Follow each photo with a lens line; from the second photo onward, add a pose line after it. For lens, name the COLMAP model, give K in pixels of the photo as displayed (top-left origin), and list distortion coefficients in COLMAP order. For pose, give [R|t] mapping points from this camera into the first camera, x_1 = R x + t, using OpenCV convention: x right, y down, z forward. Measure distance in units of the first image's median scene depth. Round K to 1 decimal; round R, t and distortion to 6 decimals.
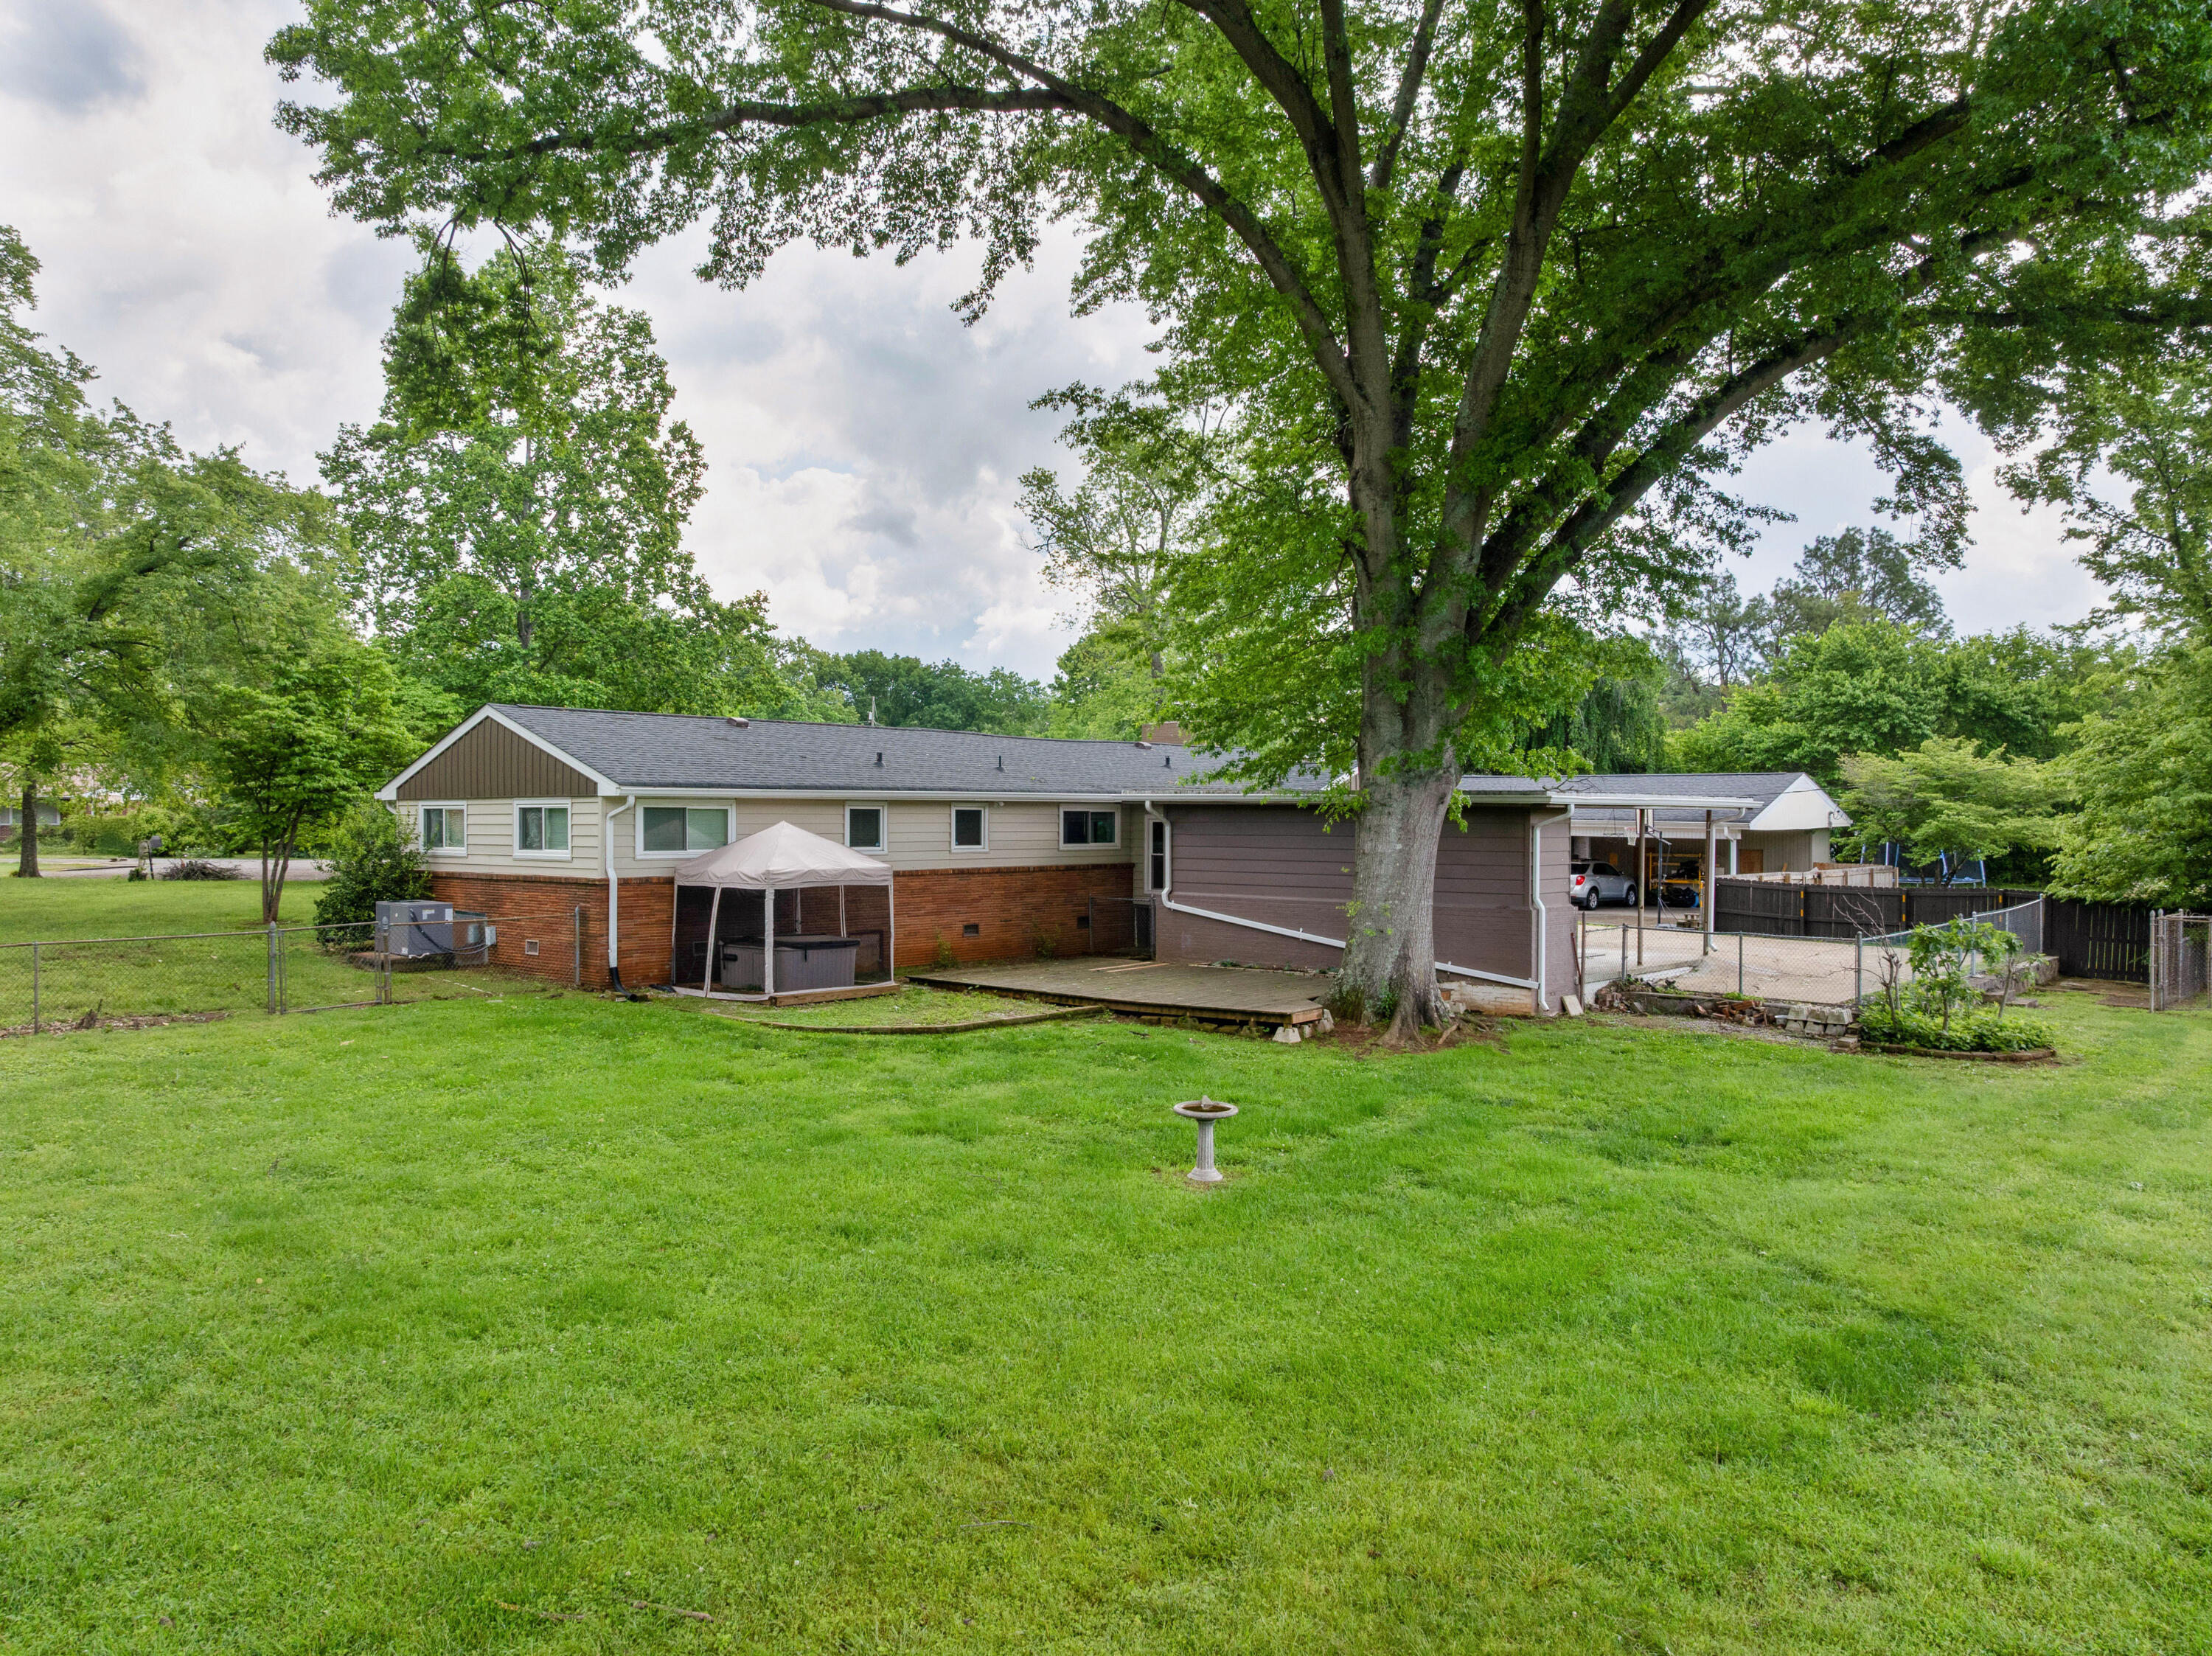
lens RADIAL K [[1576.4, 0, 1102.9], [0, 1576.4, 837.9], [0, 0, 1]] dist [-0.030698, -0.005672]
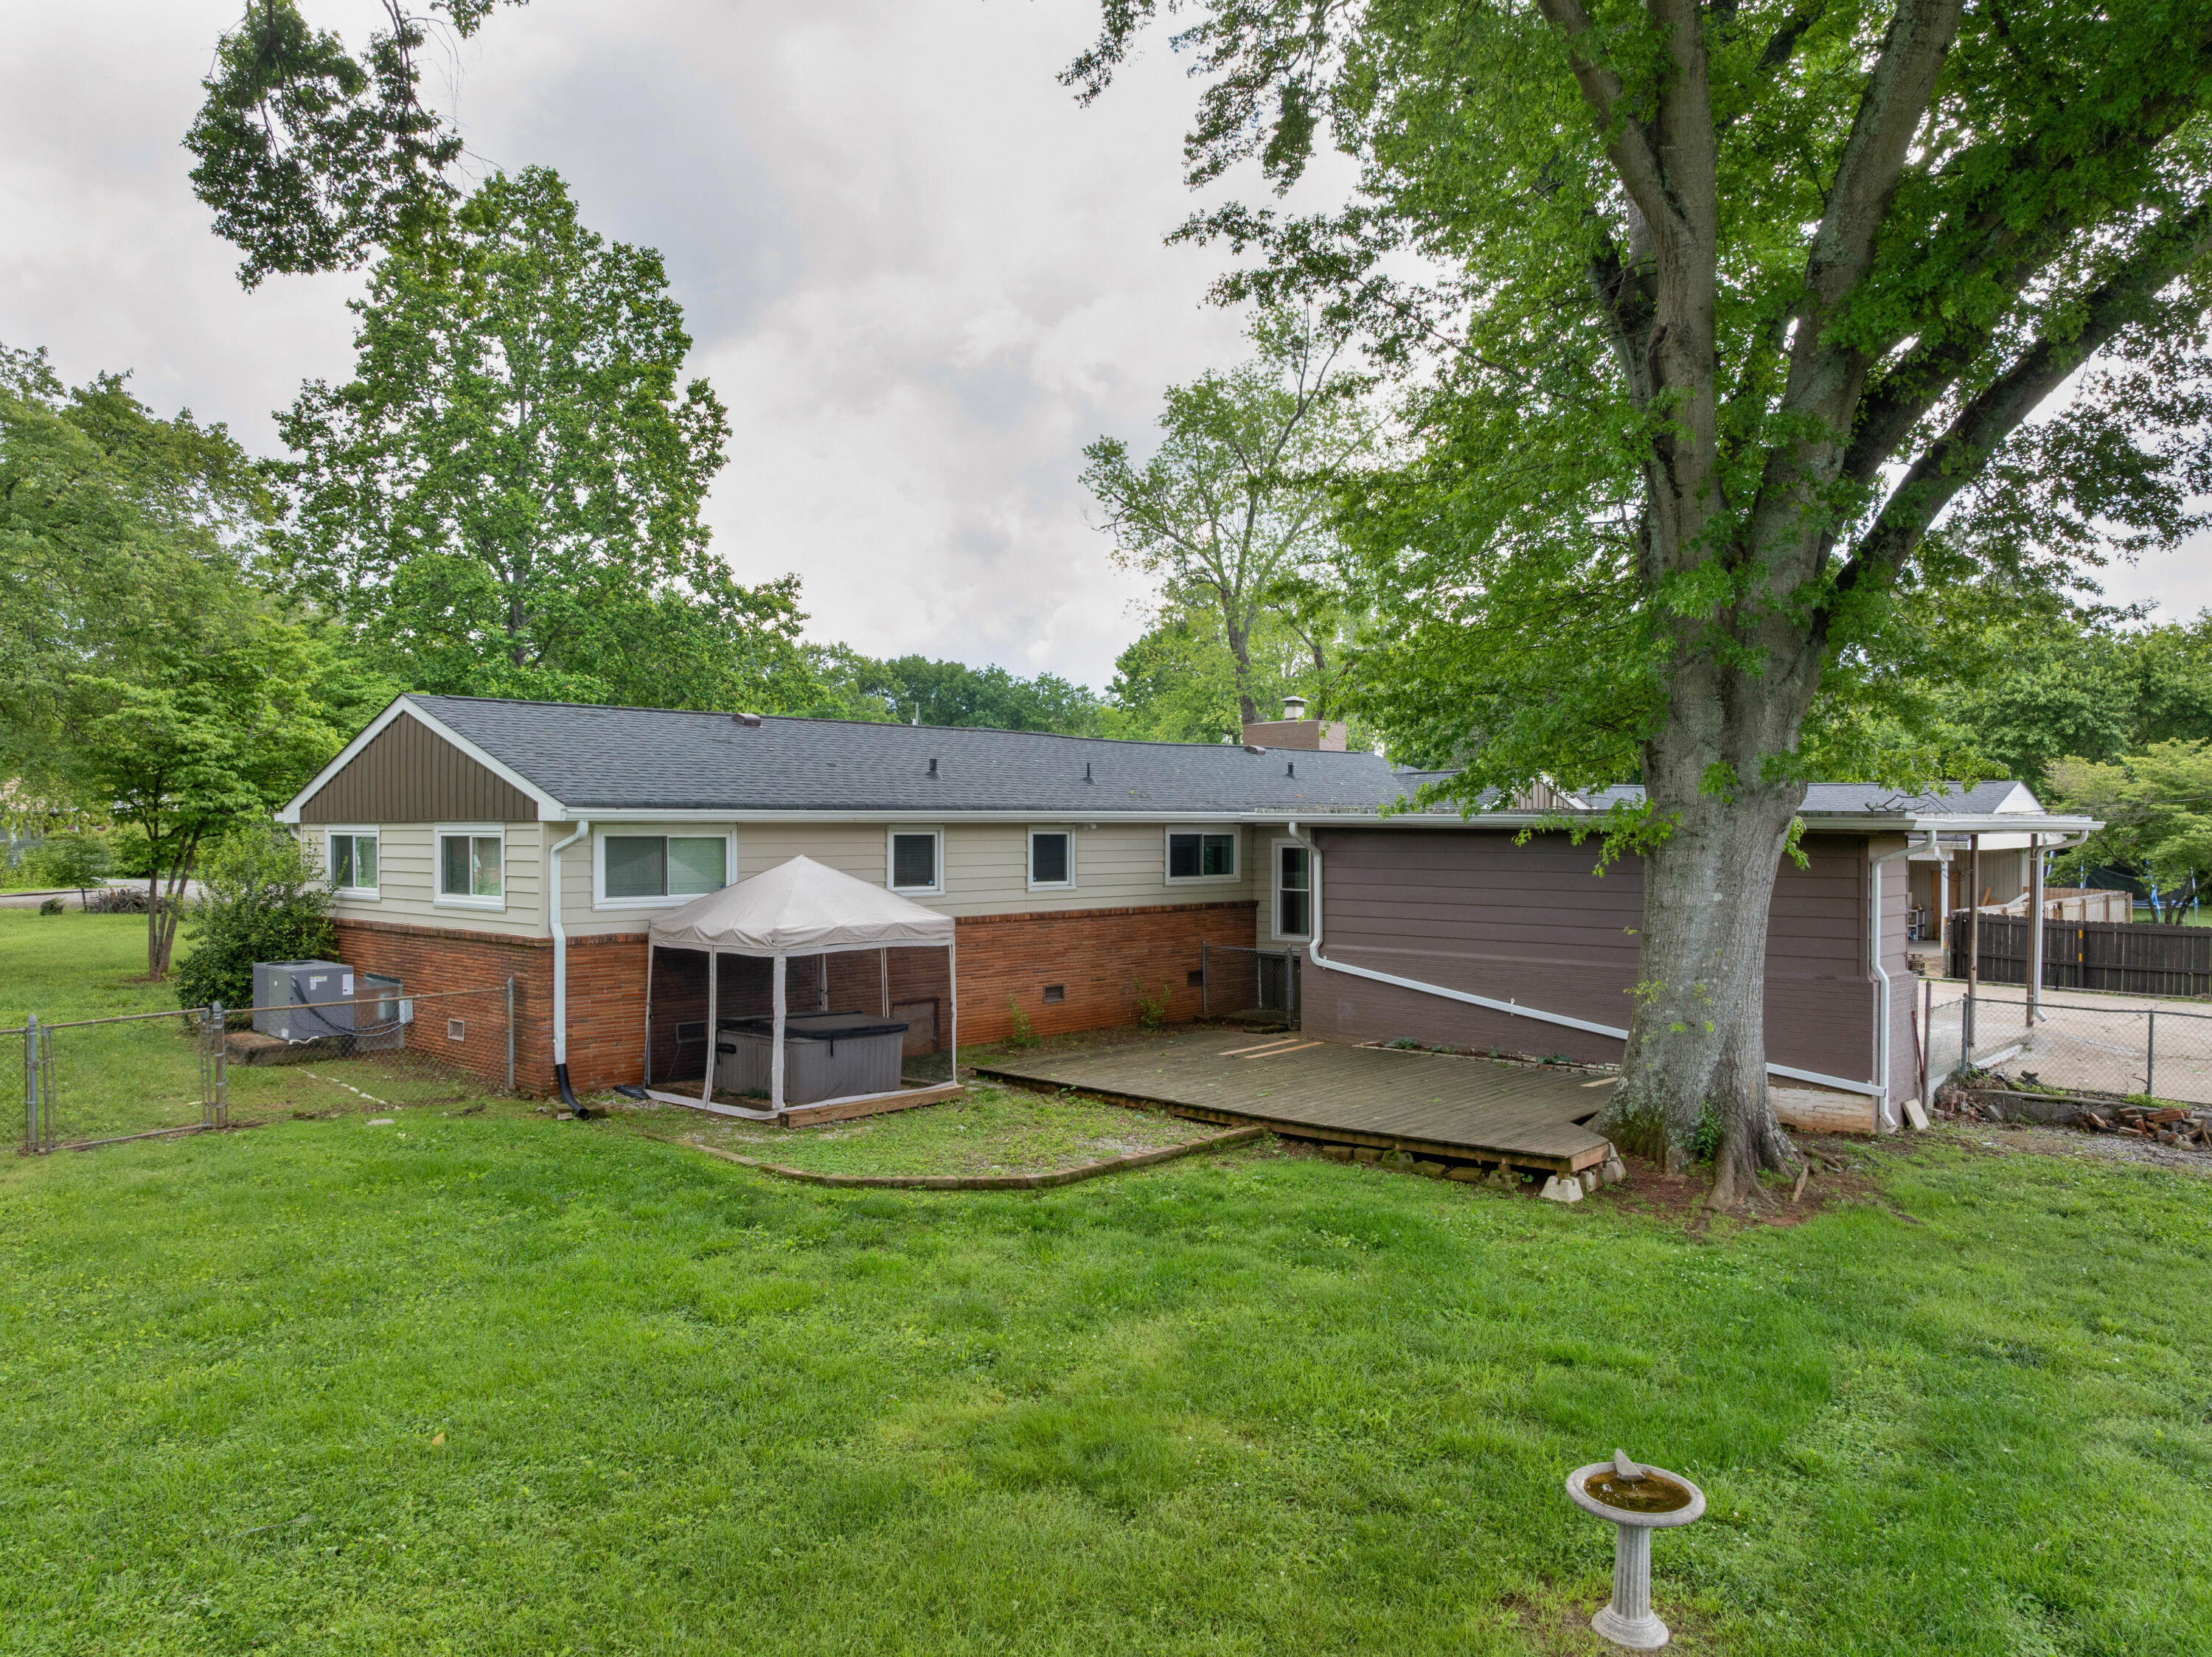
lens RADIAL K [[1576.5, 0, 1102.9], [0, 1576.5, 838.4], [0, 0, 1]] dist [-0.030698, -0.005672]
pose [[0.999643, -0.001468, -0.026662, -0.038472], [0.001342, 0.999988, -0.004760, -0.011841], [0.026669, 0.004723, 0.999633, 0.235650]]
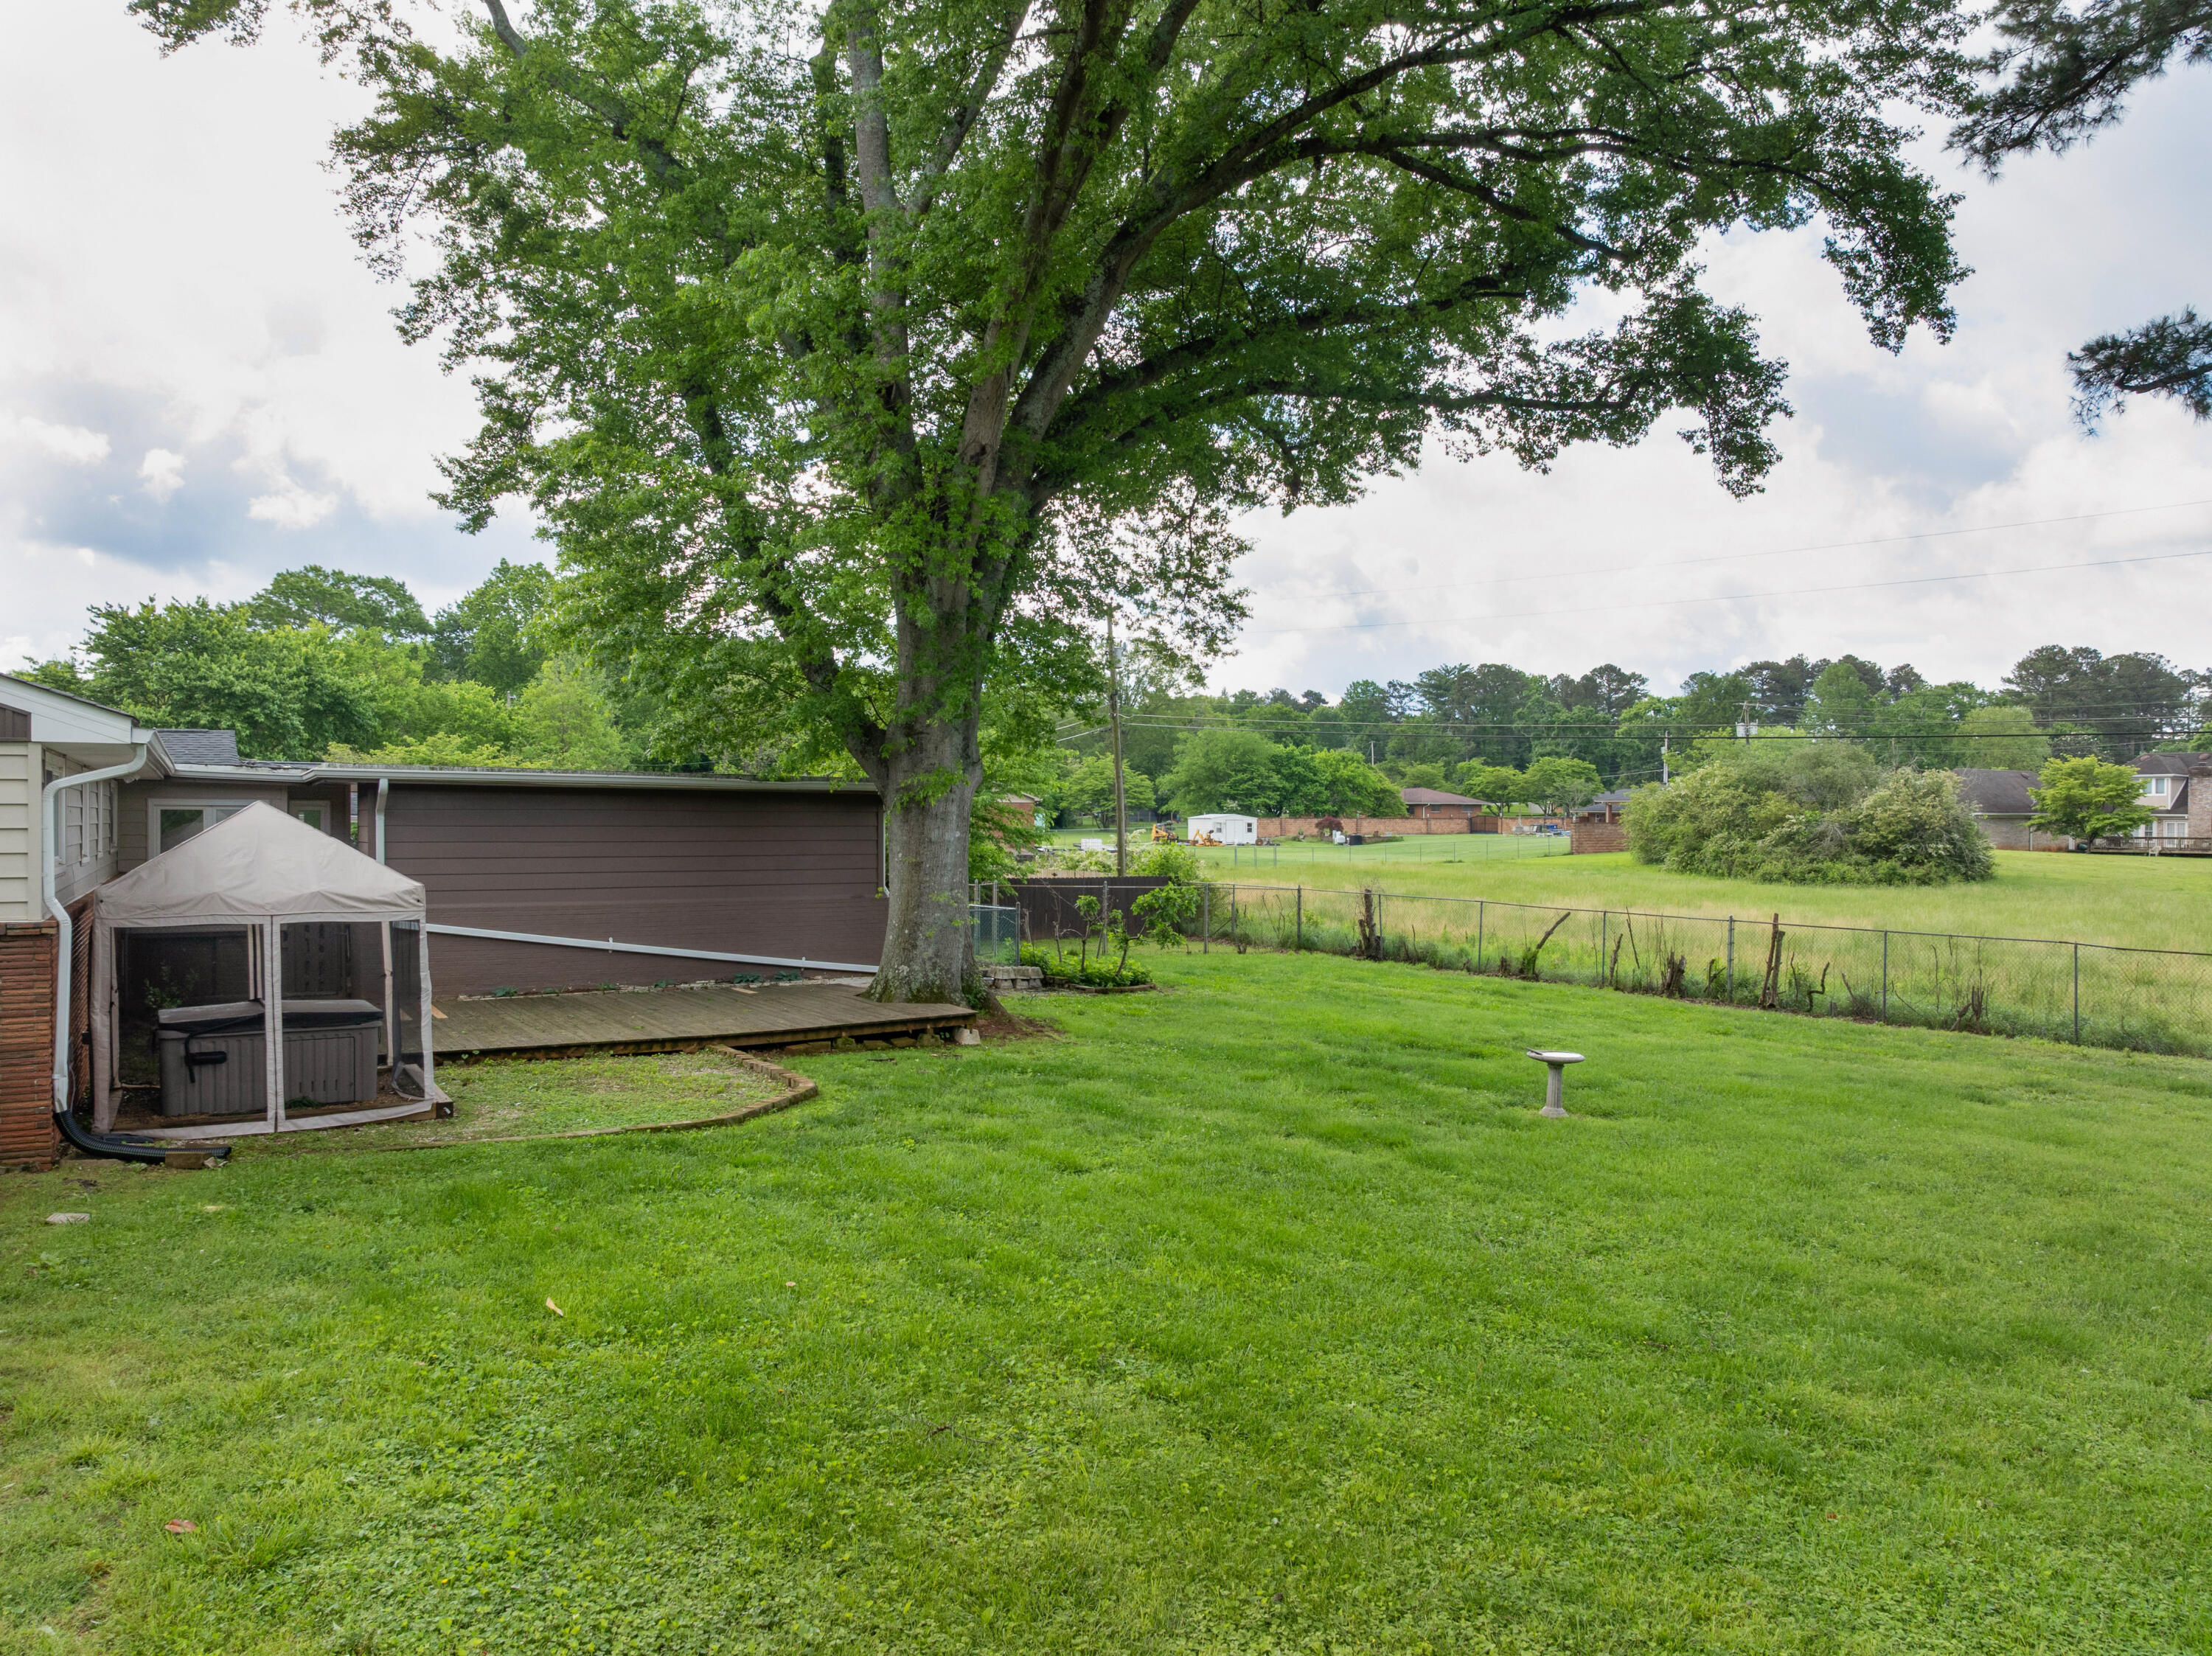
lens RADIAL K [[1576.4, 0, 1102.9], [0, 1576.4, 837.9], [0, 0, 1]] dist [-0.030698, -0.005672]
pose [[0.294877, -0.009229, 0.955491, -0.518829], [0.005850, 0.999952, 0.007853, -0.000310], [-0.955517, 0.003274, 0.294917, 0.442405]]
